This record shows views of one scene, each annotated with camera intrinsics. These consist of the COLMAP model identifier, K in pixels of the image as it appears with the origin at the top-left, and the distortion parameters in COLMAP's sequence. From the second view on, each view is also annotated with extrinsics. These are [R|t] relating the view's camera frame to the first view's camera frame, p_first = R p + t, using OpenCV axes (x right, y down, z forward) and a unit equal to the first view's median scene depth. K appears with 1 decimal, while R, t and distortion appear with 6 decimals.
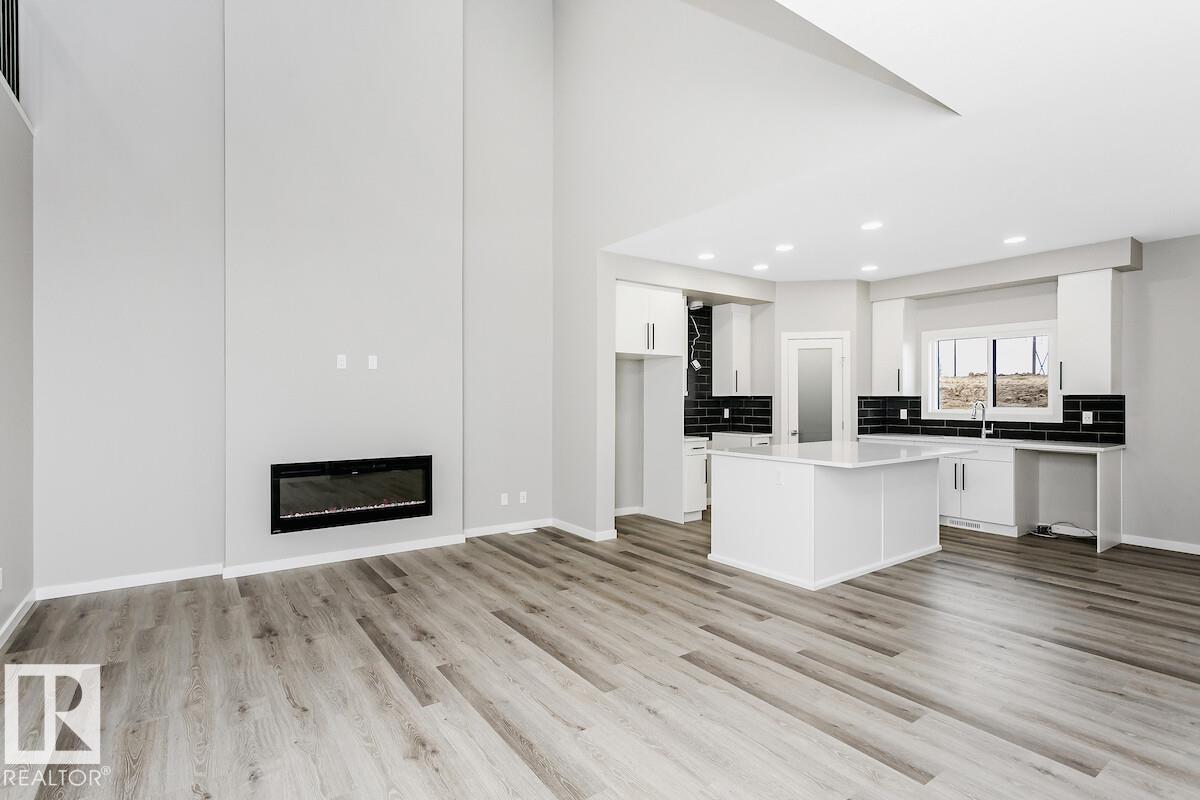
lens RADIAL K [[588.1, 0, 600.4], [0, 588.1, 397.9], [0, 0, 1]] dist [0.006680, 0.000275]
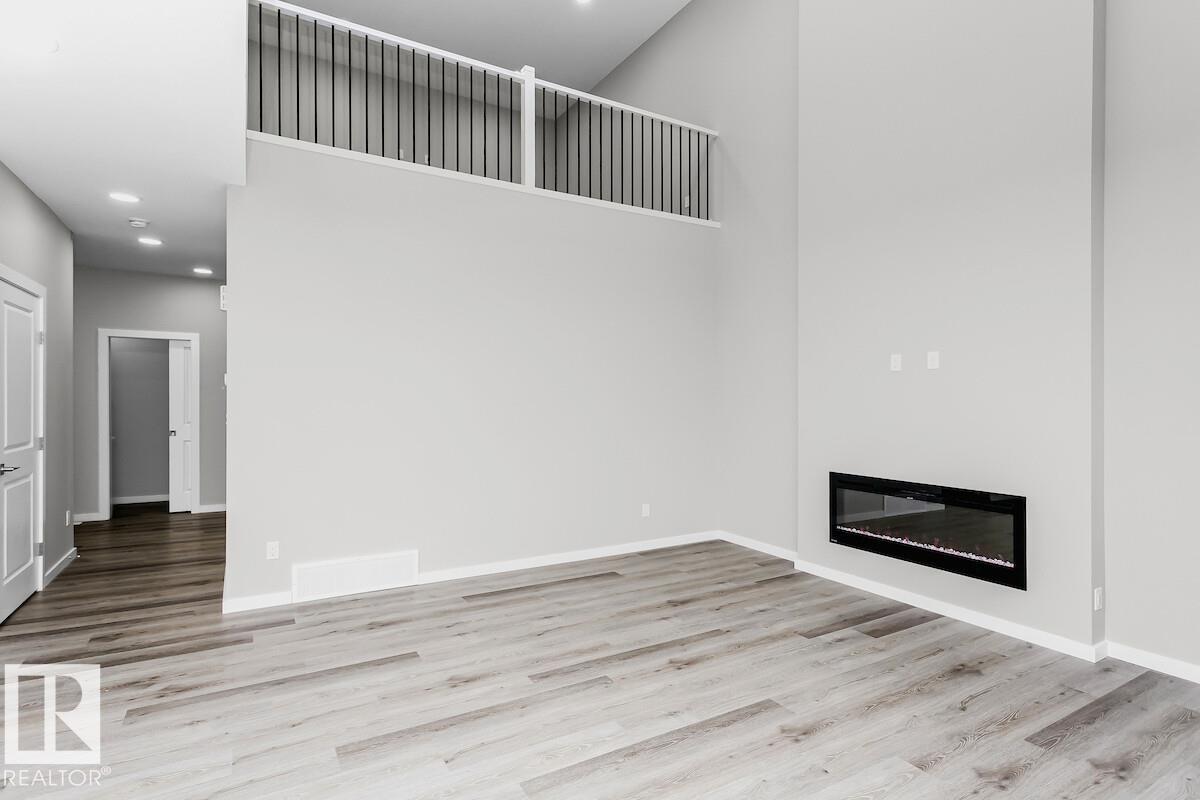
lens RADIAL K [[588.1, 0, 597.3], [0, 588.1, 398.7], [0, 0, 1]] dist [0.006680, 0.000275]
pose [[-0.086823, 0.003039, -0.996219, 0.318983], [-0.004295, 0.999985, 0.003425, -0.008422], [0.996215, 0.004576, -0.086808, 0.473932]]
